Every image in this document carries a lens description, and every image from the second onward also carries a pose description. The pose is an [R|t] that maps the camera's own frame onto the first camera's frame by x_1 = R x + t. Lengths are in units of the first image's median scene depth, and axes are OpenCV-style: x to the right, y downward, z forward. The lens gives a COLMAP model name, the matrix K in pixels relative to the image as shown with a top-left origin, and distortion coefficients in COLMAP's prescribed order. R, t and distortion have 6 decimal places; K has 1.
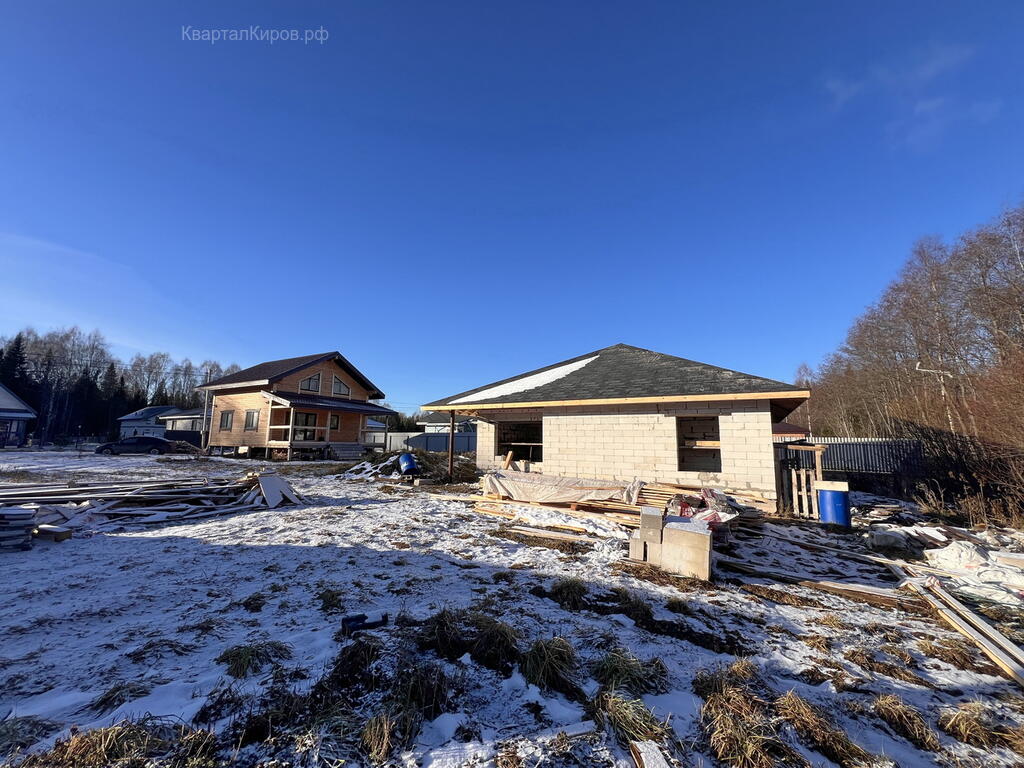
lens RADIAL K [[419.9, 0, 511.1], [0, 419.9, 382.6], [0, 0, 1]] dist [-0.005081, 0.000629]
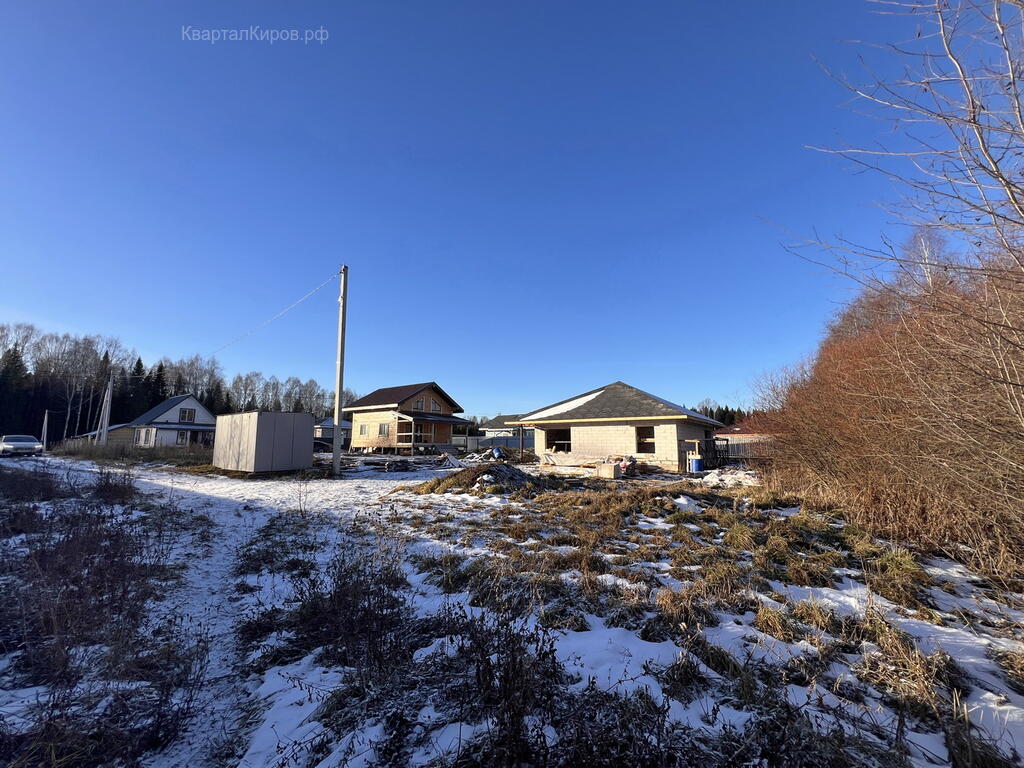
lens RADIAL K [[419.9, 0, 510.9], [0, 419.9, 385.7], [0, 0, 1]] dist [-0.005081, 0.000629]
pose [[0.994869, -0.024542, -0.098150, -0.002429], [0.024522, 0.999698, -0.001409, -0.094308], [0.098155, -0.001005, 0.995171, -0.787414]]
